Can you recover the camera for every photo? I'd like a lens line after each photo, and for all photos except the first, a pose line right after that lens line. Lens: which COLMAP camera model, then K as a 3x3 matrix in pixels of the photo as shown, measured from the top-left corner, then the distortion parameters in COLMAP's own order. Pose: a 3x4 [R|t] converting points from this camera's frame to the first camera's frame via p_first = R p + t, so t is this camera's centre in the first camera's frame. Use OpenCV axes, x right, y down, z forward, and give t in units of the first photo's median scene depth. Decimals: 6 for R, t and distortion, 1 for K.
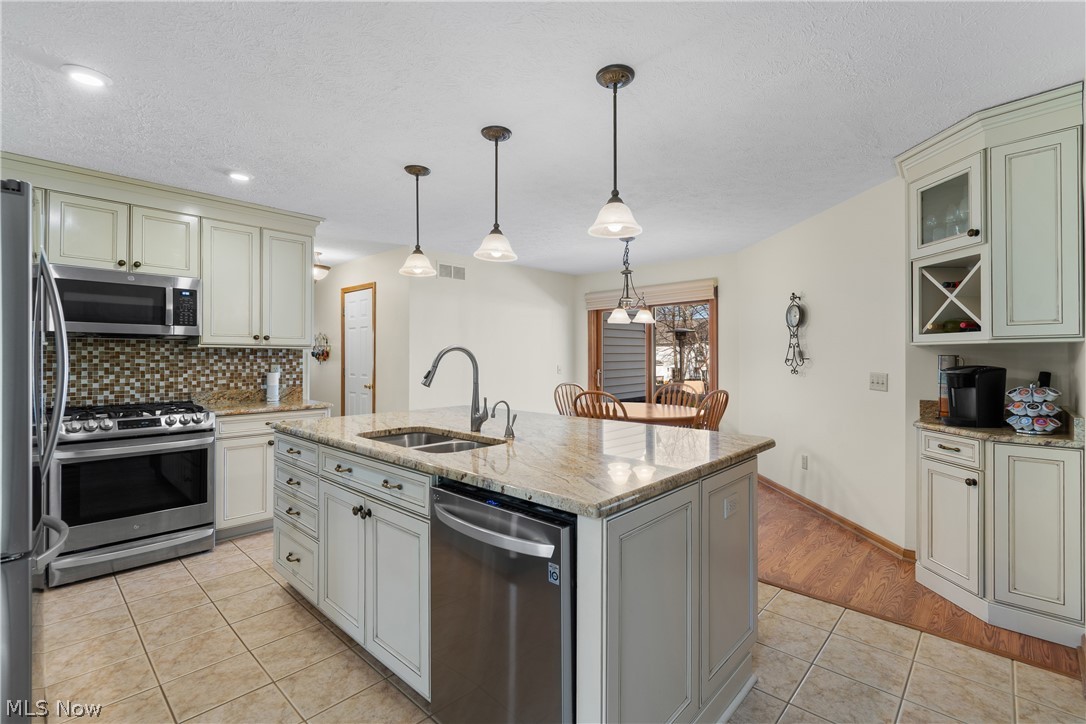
lens RADIAL K [[480.3, 0, 540.8], [0, 480.3, 352.9], [0, 0, 1]] dist [-0.001593, -0.000586]
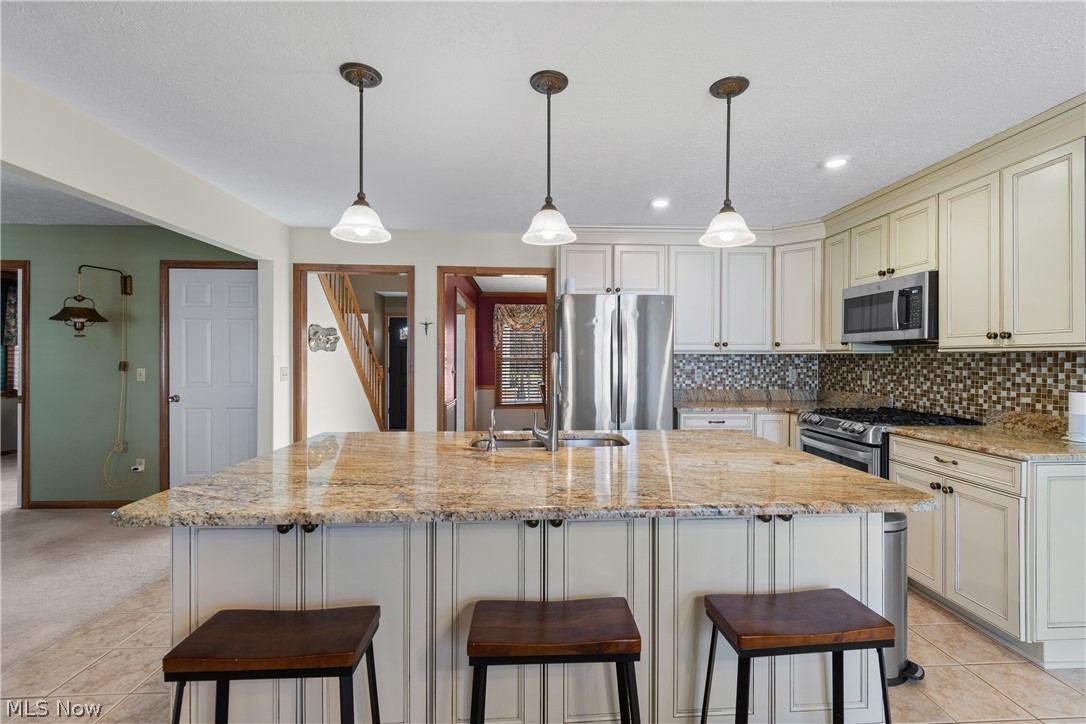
lens RADIAL K [[480.3, 0, 546.1], [0, 480.3, 360.5], [0, 0, 1]] dist [-0.001593, -0.000586]
pose [[-0.680421, -0.002078, -0.732819, 0.349461], [-0.001041, 0.999998, -0.001869, 0.005068], [0.732821, -0.000509, -0.680421, 1.051898]]
